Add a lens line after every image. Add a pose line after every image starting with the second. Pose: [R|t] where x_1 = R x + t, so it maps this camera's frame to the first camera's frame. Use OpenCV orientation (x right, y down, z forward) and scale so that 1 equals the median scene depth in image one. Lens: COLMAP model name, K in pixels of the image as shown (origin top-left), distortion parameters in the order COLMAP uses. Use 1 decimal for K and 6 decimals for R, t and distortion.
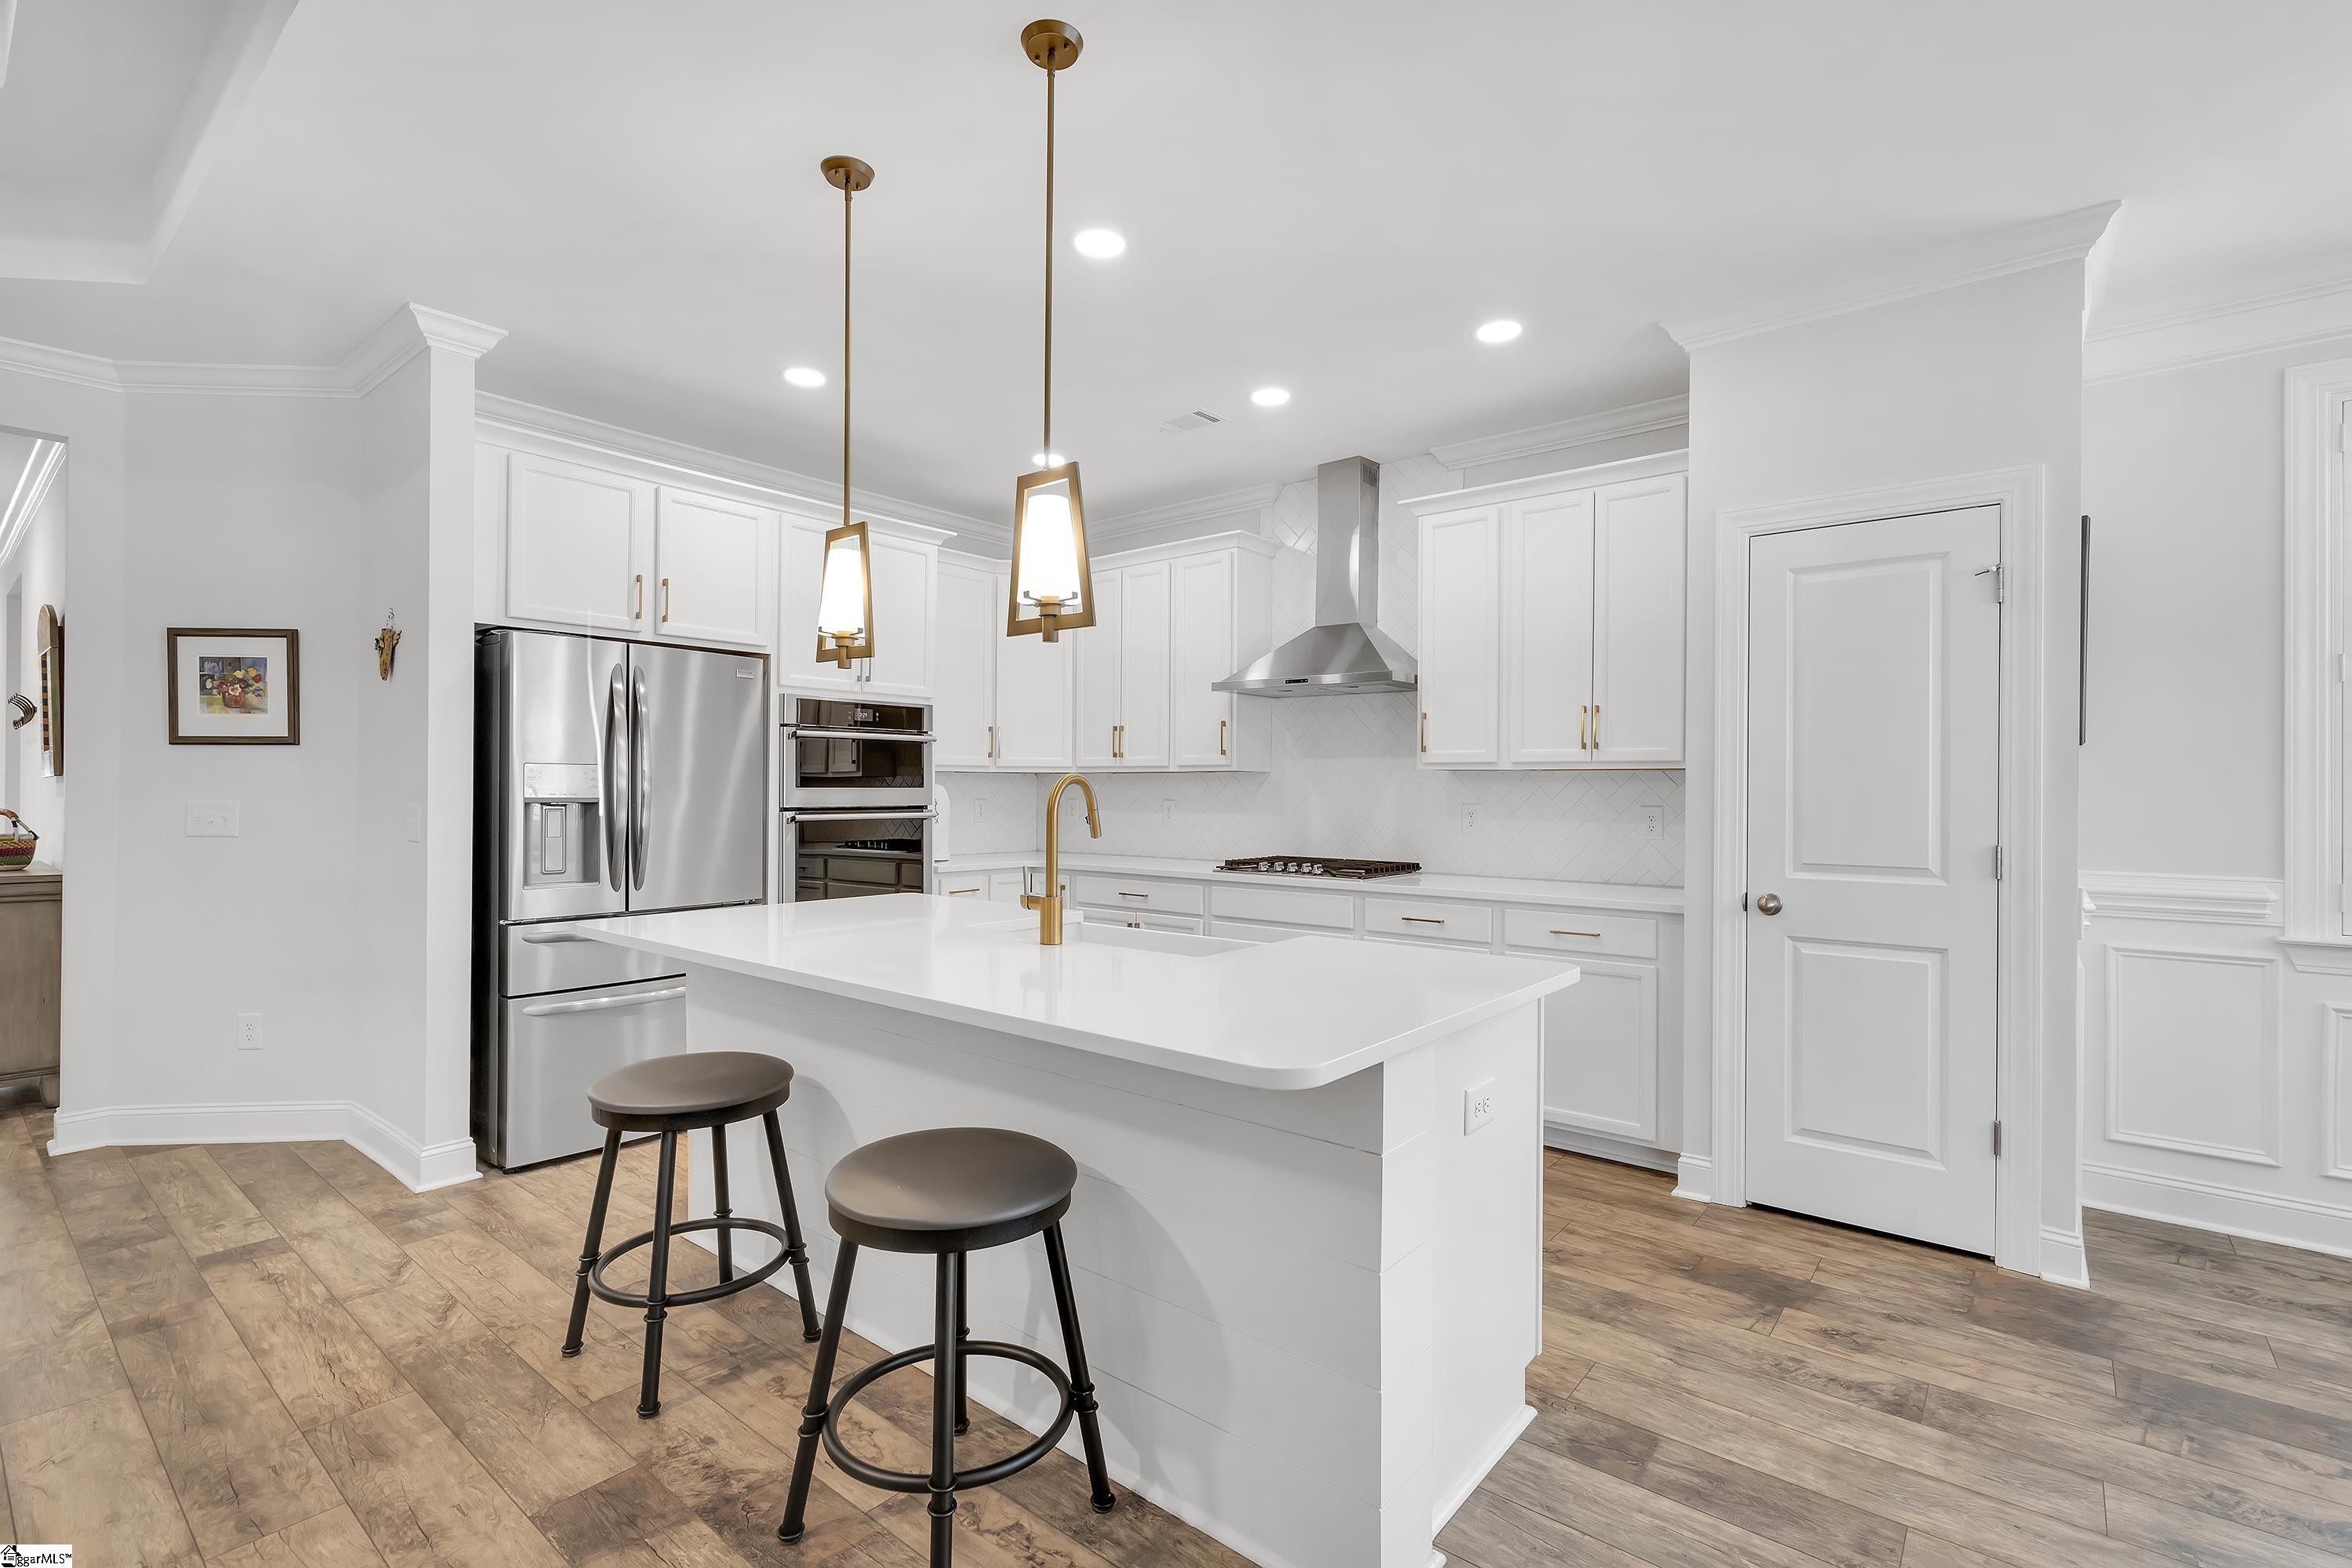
lens RADIAL K [[1063.4, 0, 1174.9], [0, 1063.4, 788.7], [0, 0, 1]] dist [-0.002695, 0.000857]
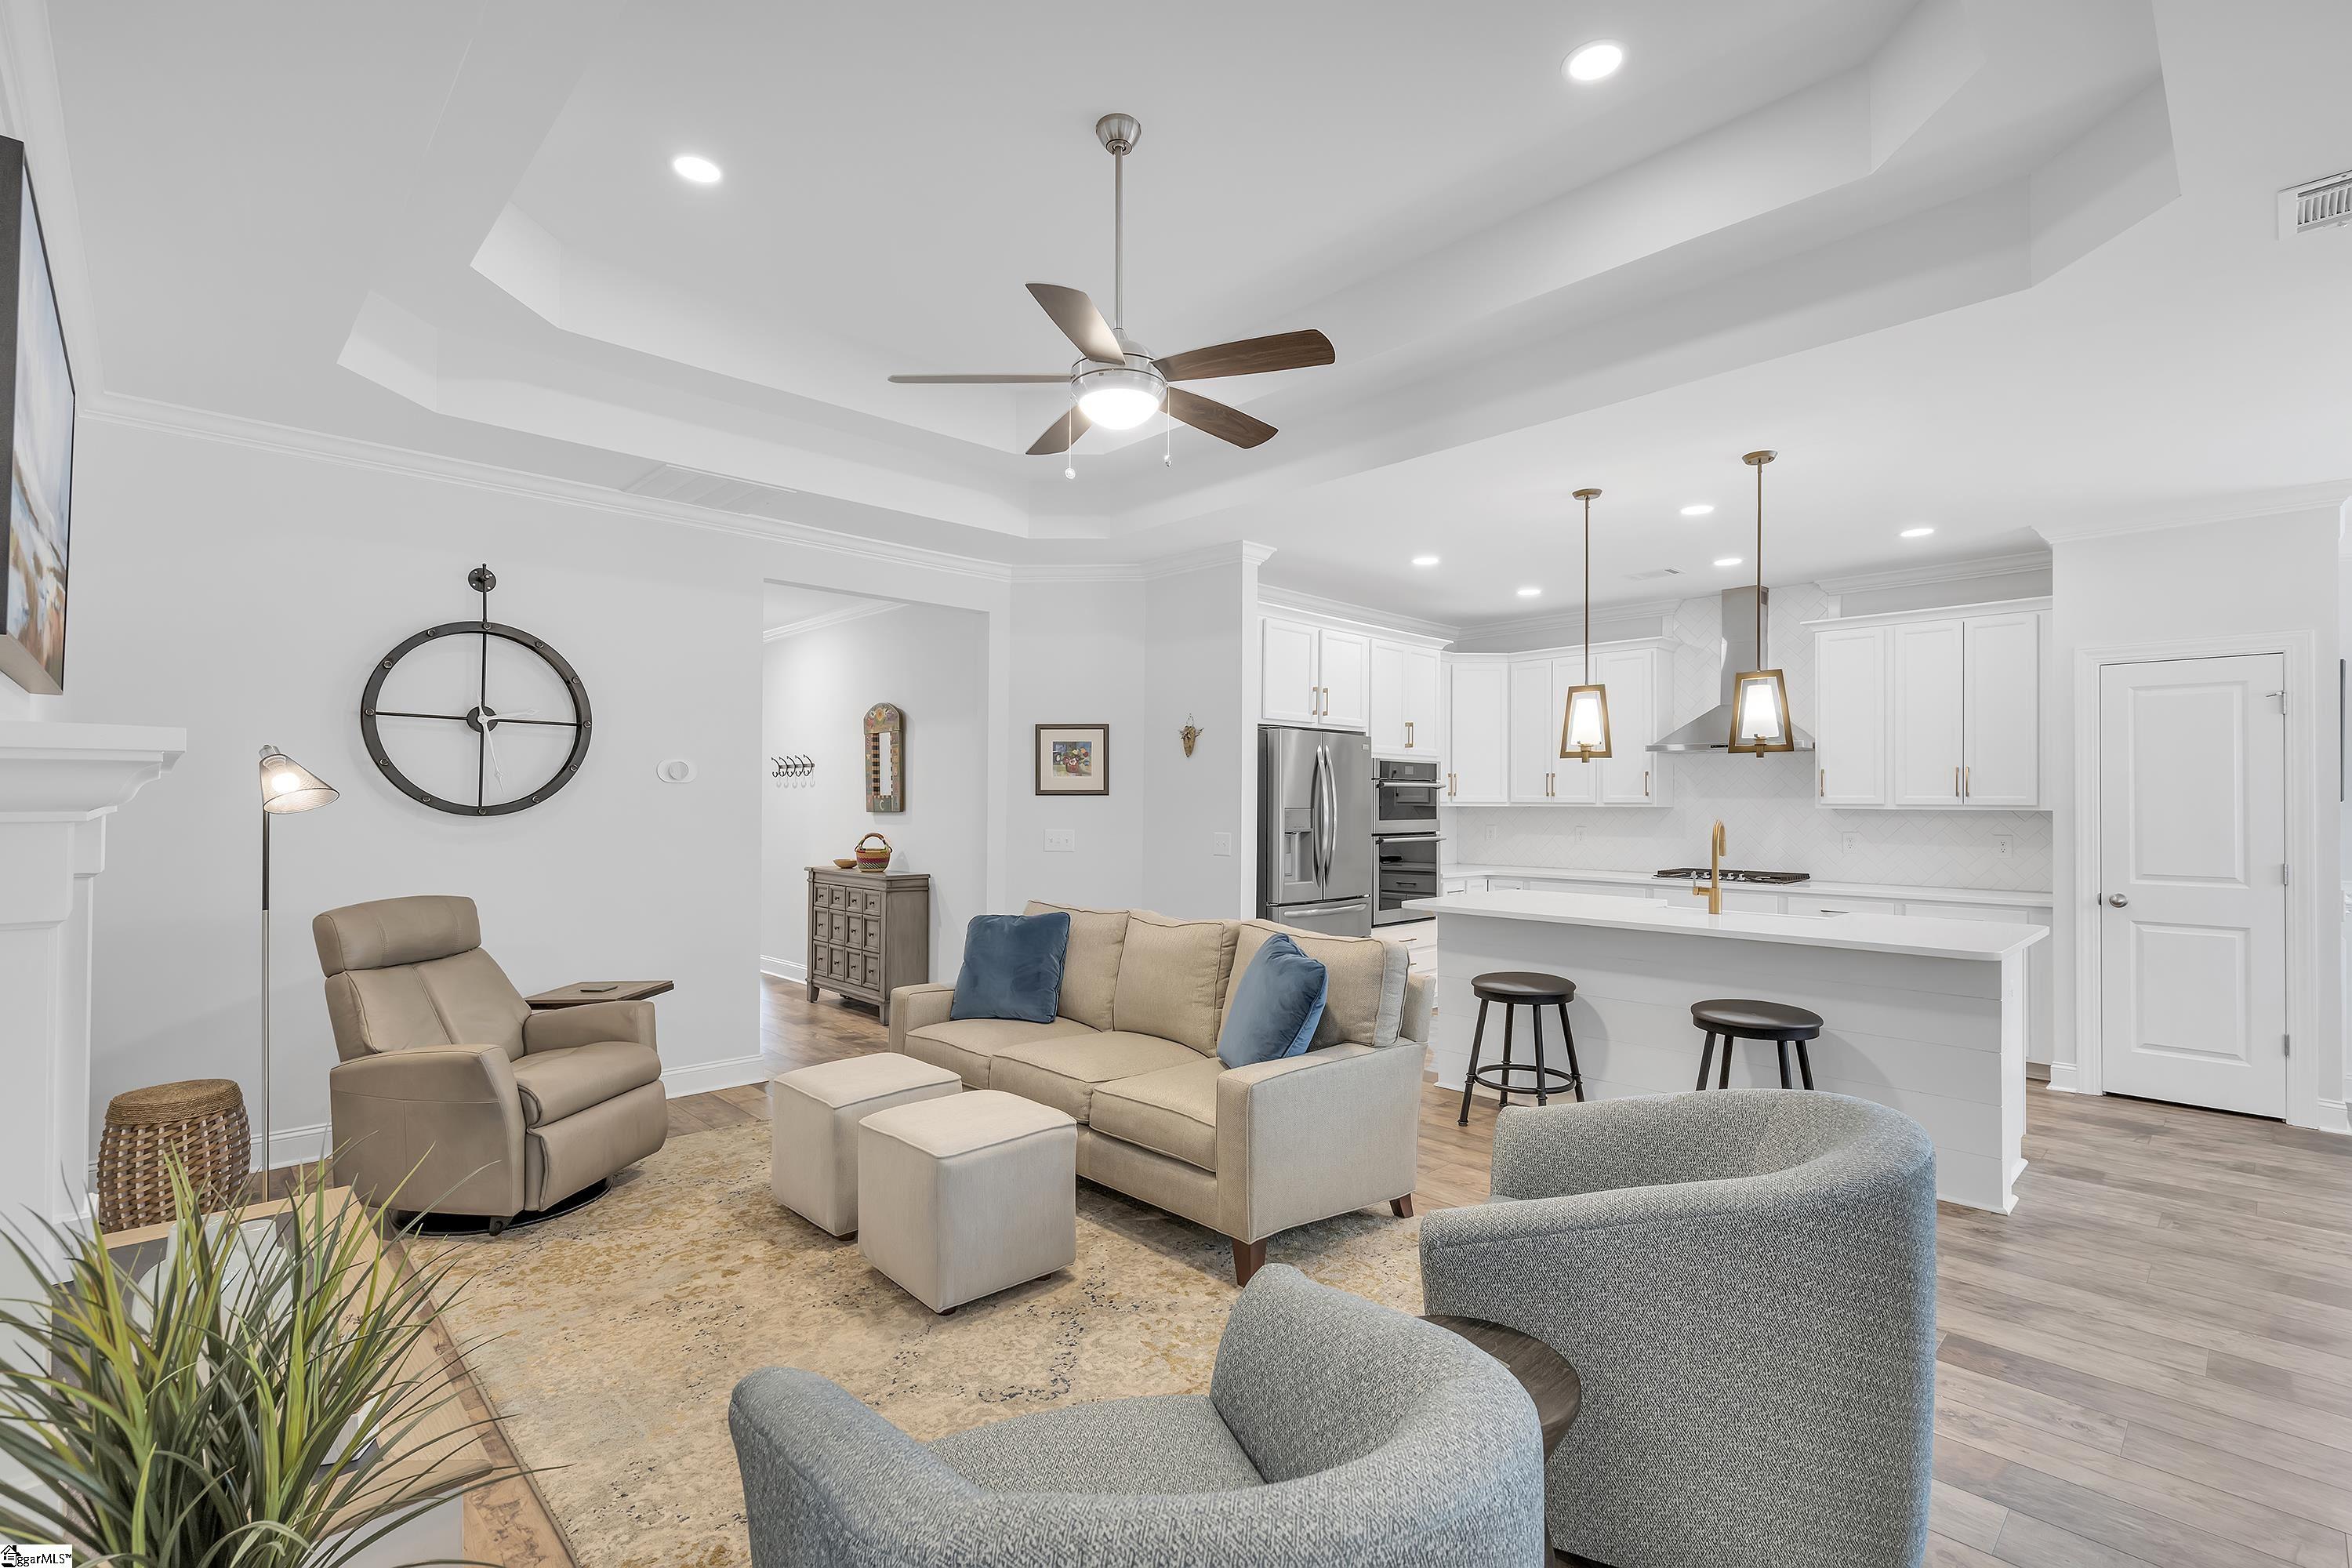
lens RADIAL K [[1063.4, 0, 1174.9], [0, 1063.4, 788.7], [0, 0, 1]] dist [-0.002695, 0.000857]
pose [[0.993311, -0.001371, -0.115463, -0.613296], [-0.000199, 0.999908, -0.013585, -0.033166], [0.115471, 0.013517, 0.993219, -0.686045]]
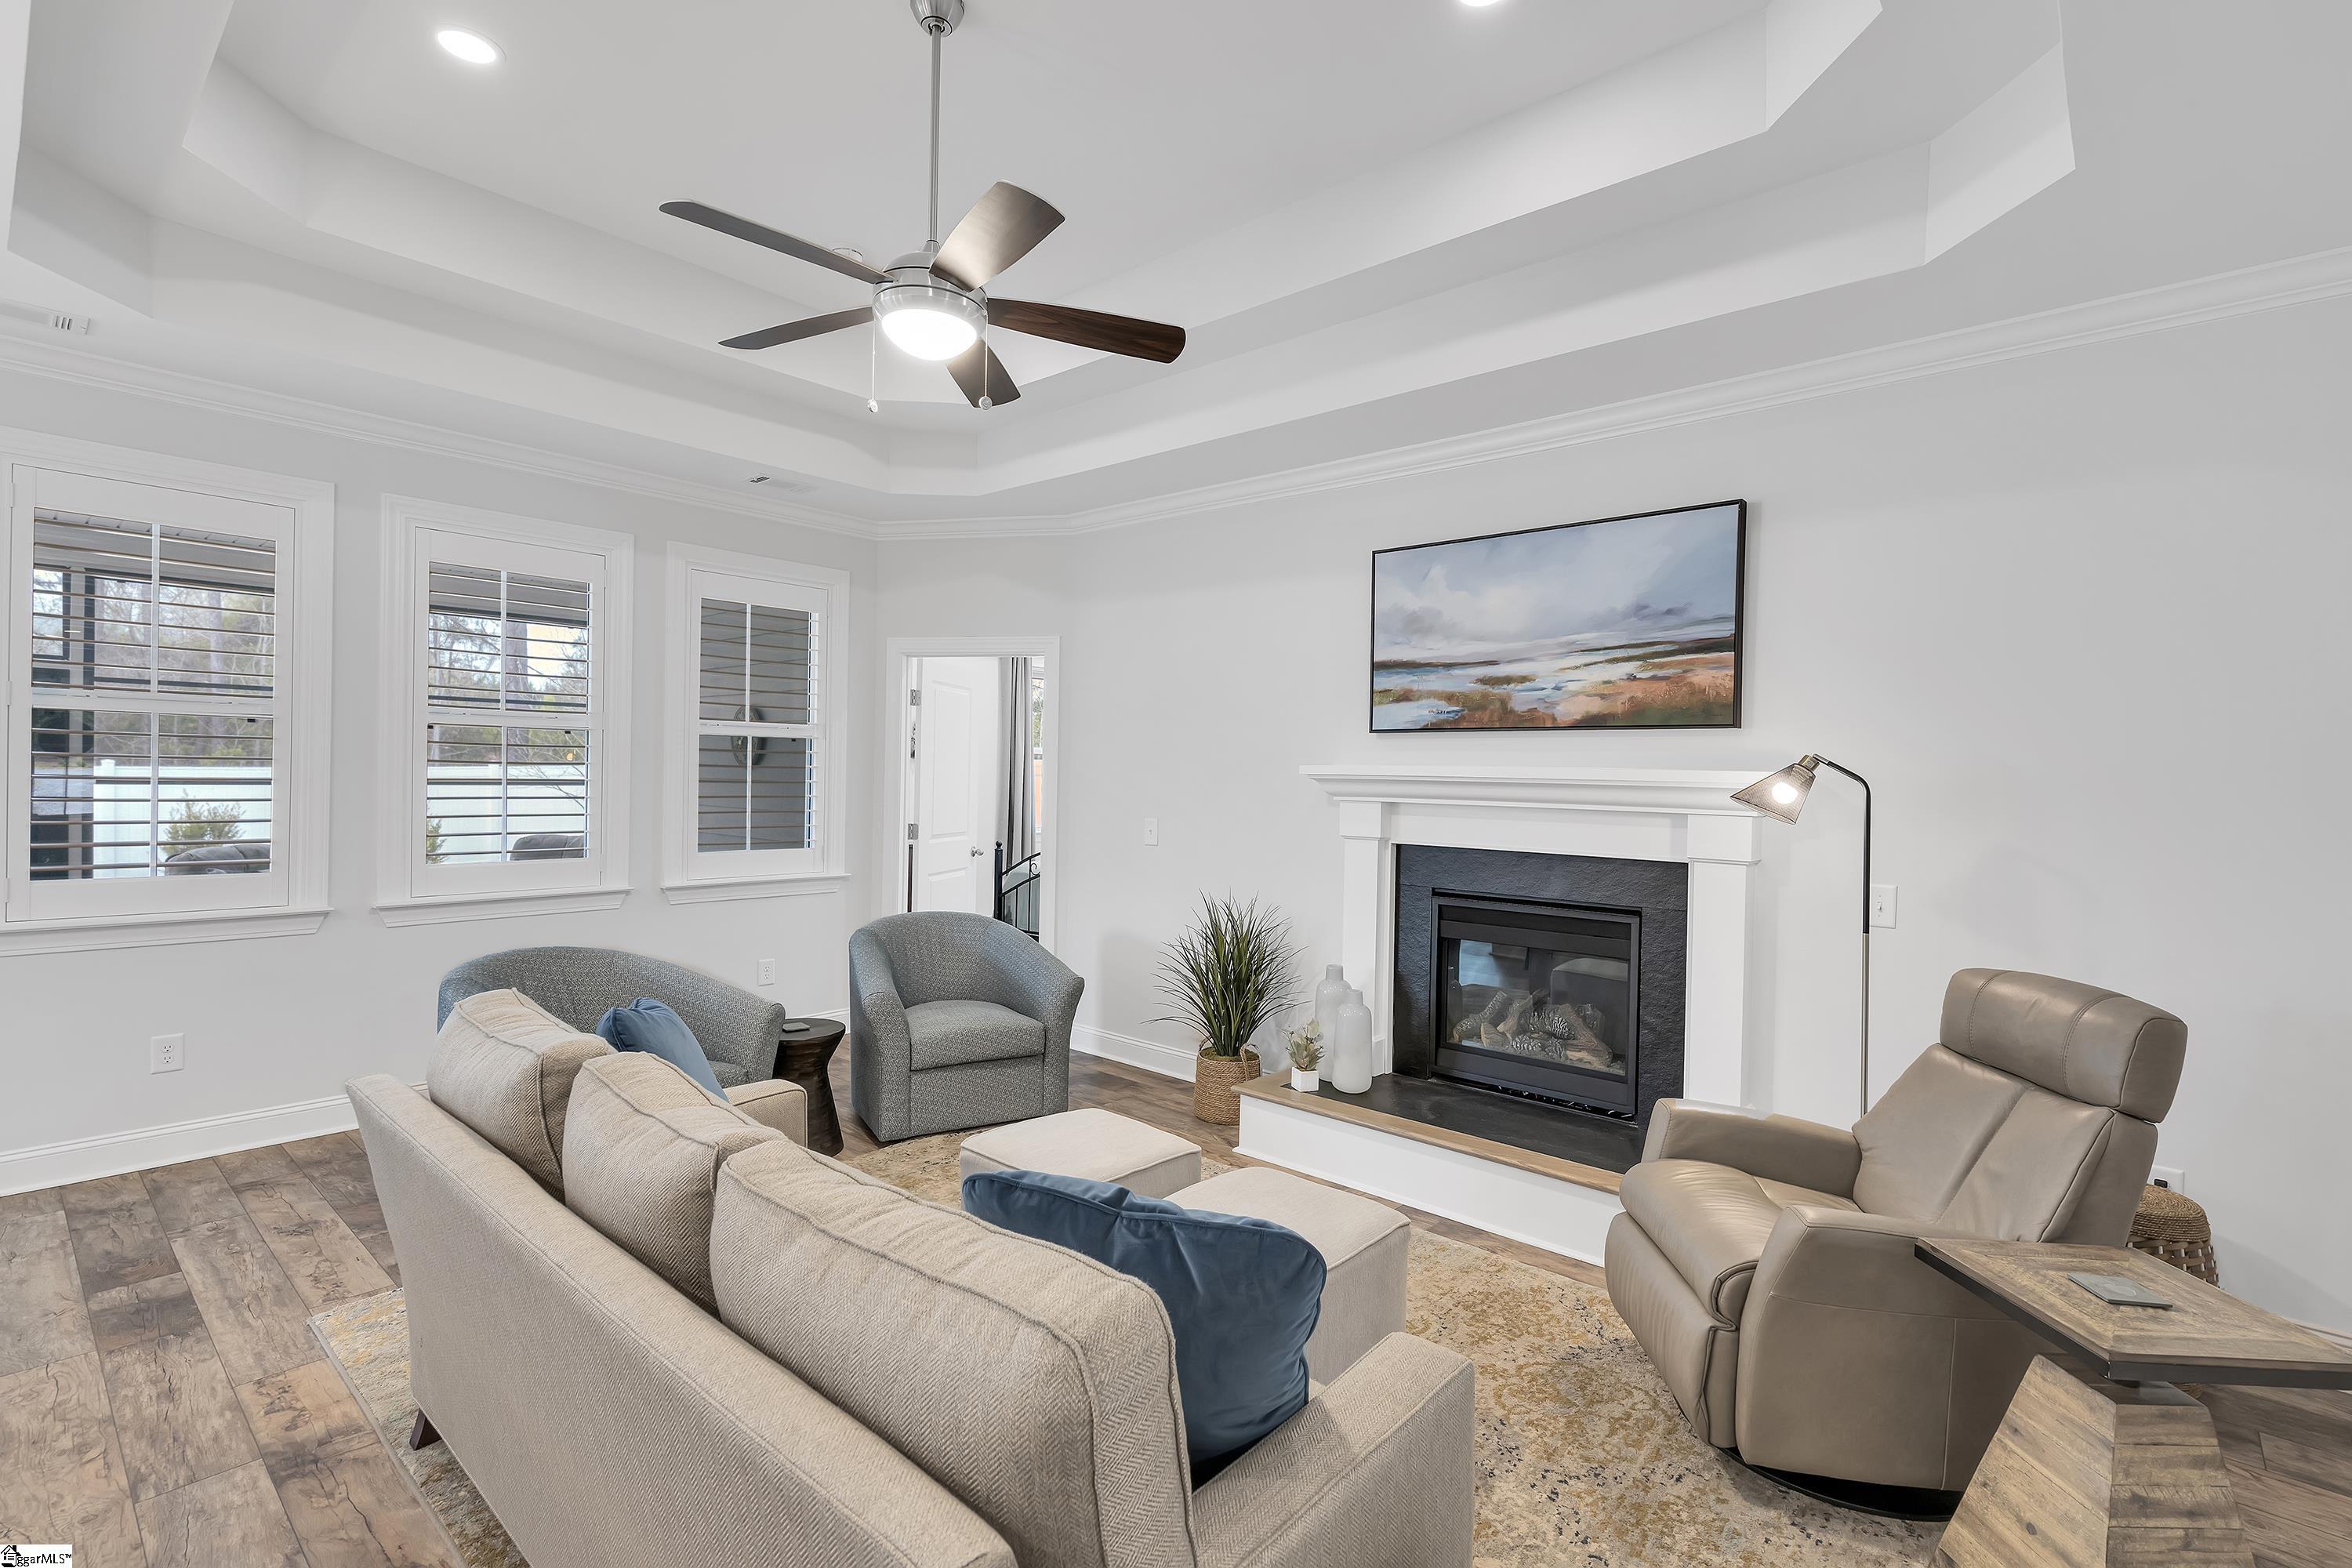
lens RADIAL K [[1069.9, 0, 1164.7], [0, 1069.9, 780.7], [0, 0, 1]] dist [0.001836, 0.001030]
pose [[-0.998975, -0.026554, 0.036662, -0.977429], [-0.026250, 0.999617, 0.008725, -0.054131], [-0.036880, 0.007753, -0.999290, 1.028370]]
